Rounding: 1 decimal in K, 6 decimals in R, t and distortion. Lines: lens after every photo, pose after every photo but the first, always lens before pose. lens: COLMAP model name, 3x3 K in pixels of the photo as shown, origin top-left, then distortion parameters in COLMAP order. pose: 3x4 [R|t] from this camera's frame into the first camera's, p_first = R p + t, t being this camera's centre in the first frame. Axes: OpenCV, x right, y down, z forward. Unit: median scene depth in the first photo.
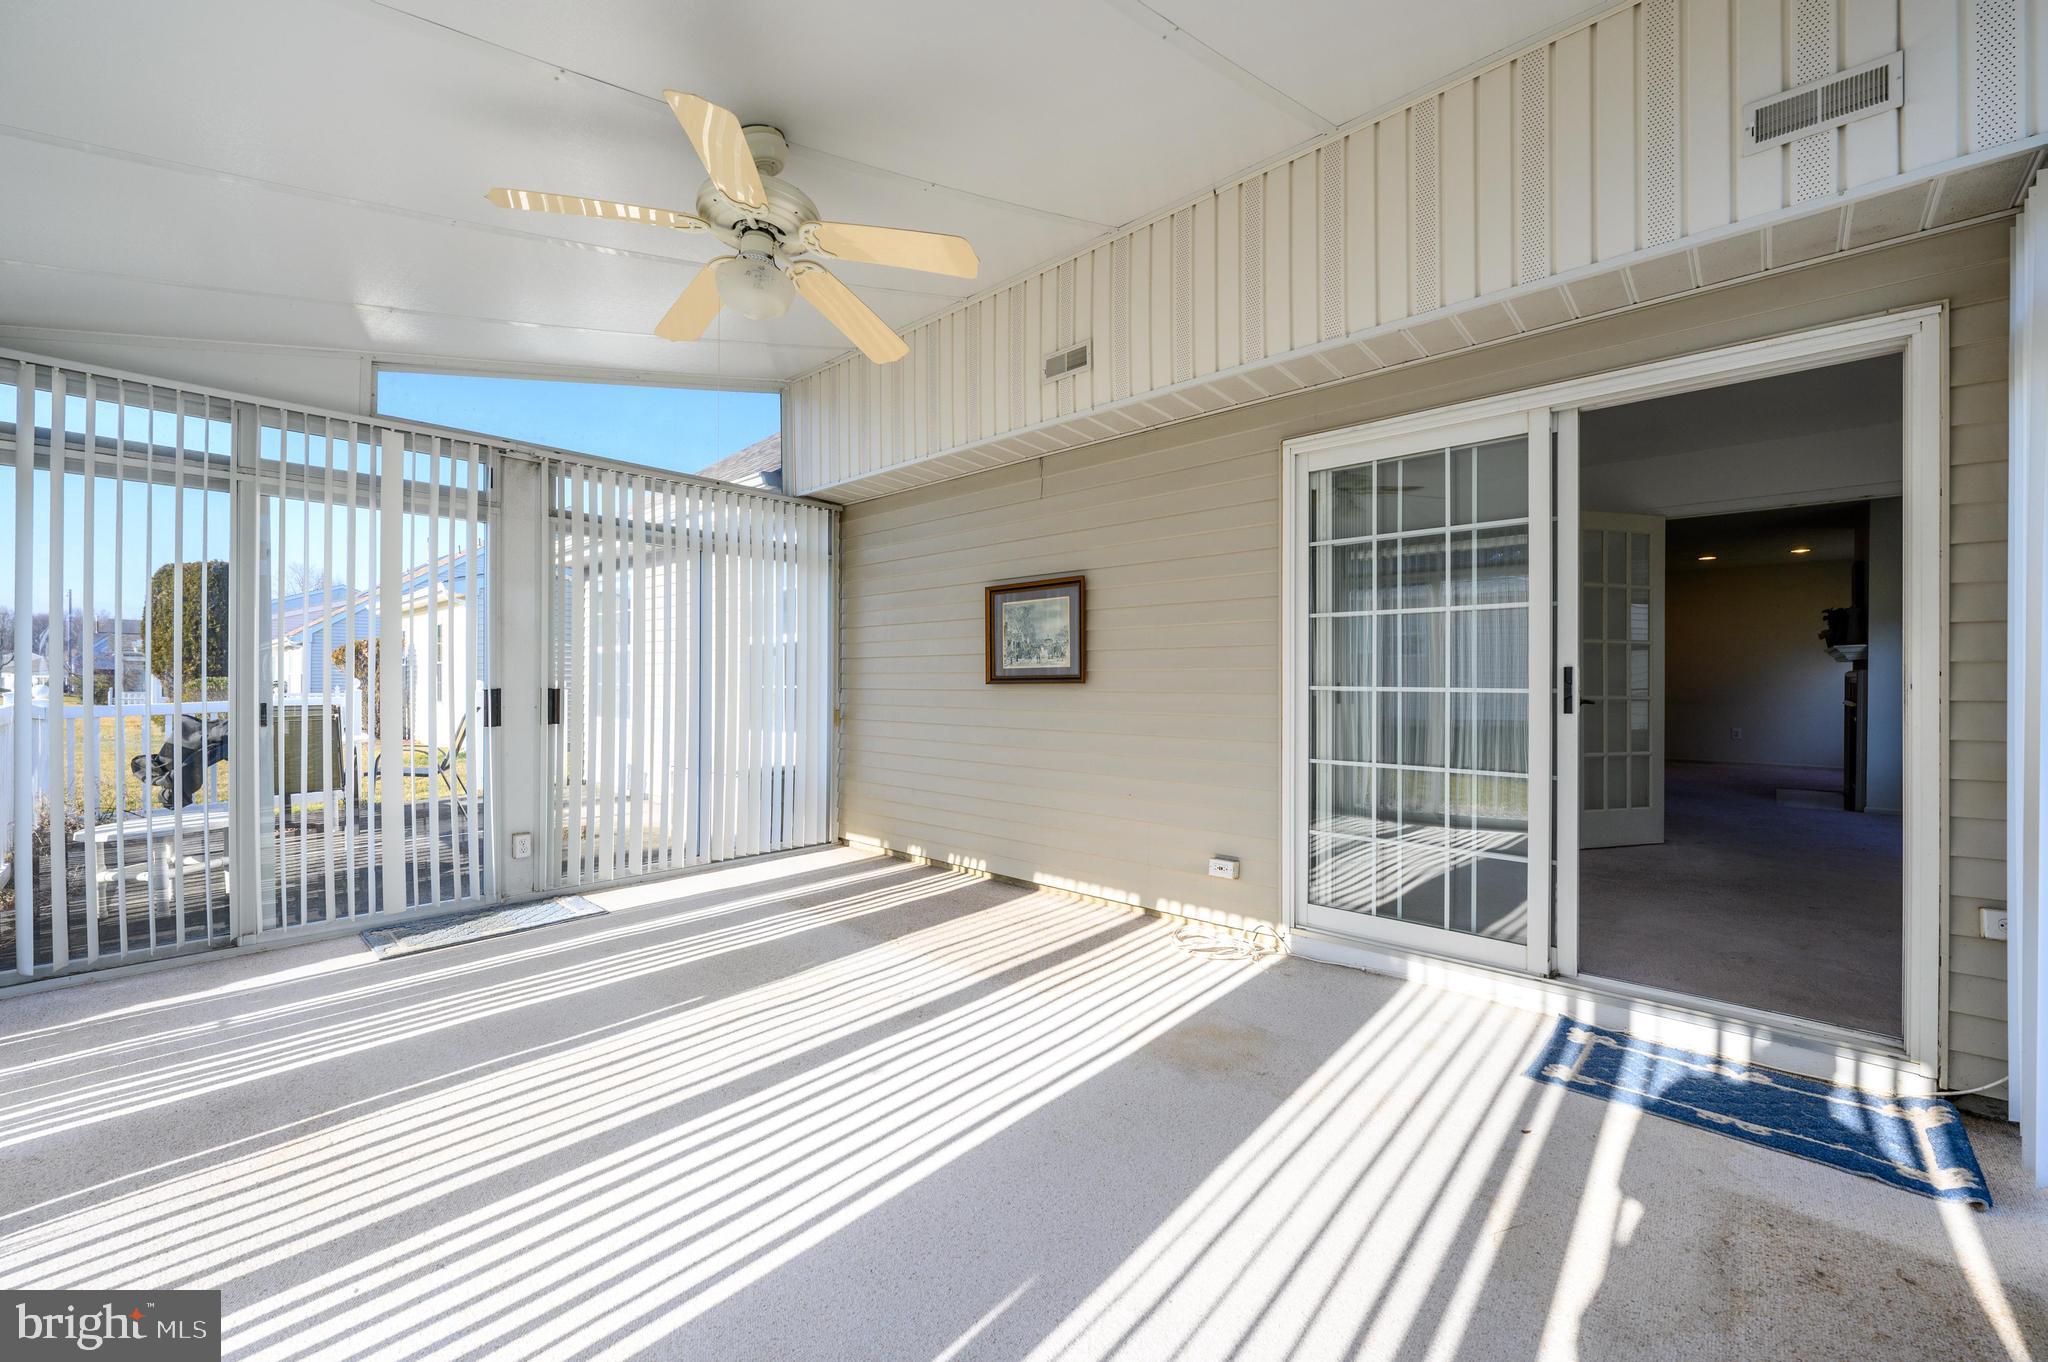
lens RADIAL K [[837.1, 0, 1028.5], [0, 837.1, 670.1], [0, 0, 1]] dist [-0.000328, 0.000016]
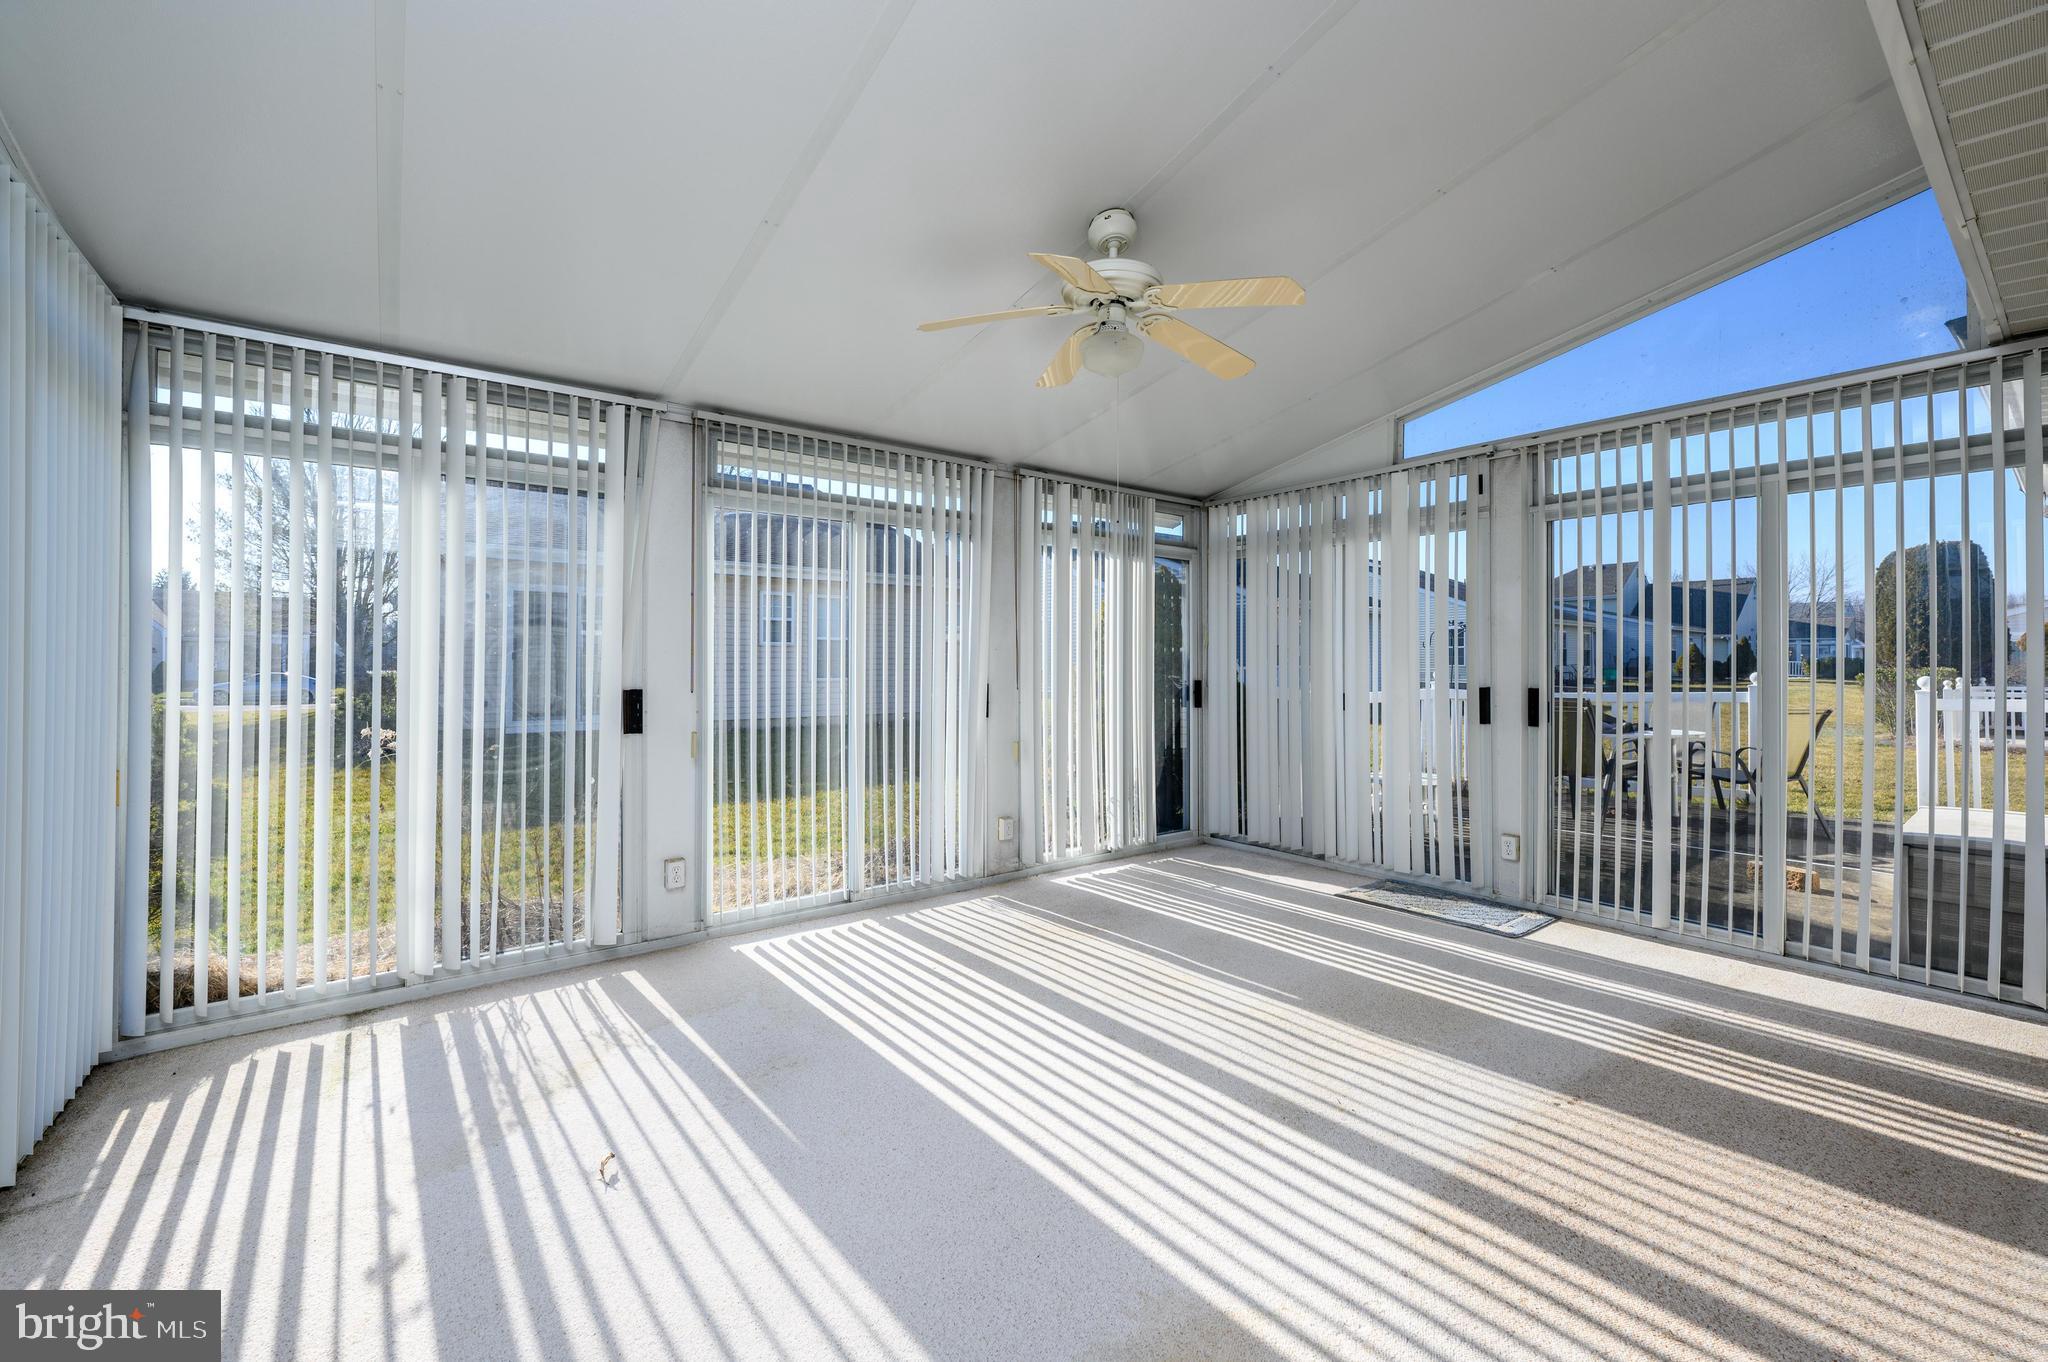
lens RADIAL K [[837.1, 0, 1028.5], [0, 837.1, 670.1], [0, 0, 1]] dist [-0.000328, 0.000016]
pose [[-0.180049, 0.004728, -0.983646, 0.501056], [0.003541, 0.999985, 0.004158, -0.005913], [0.983651, -0.002734, -0.180063, 0.661525]]
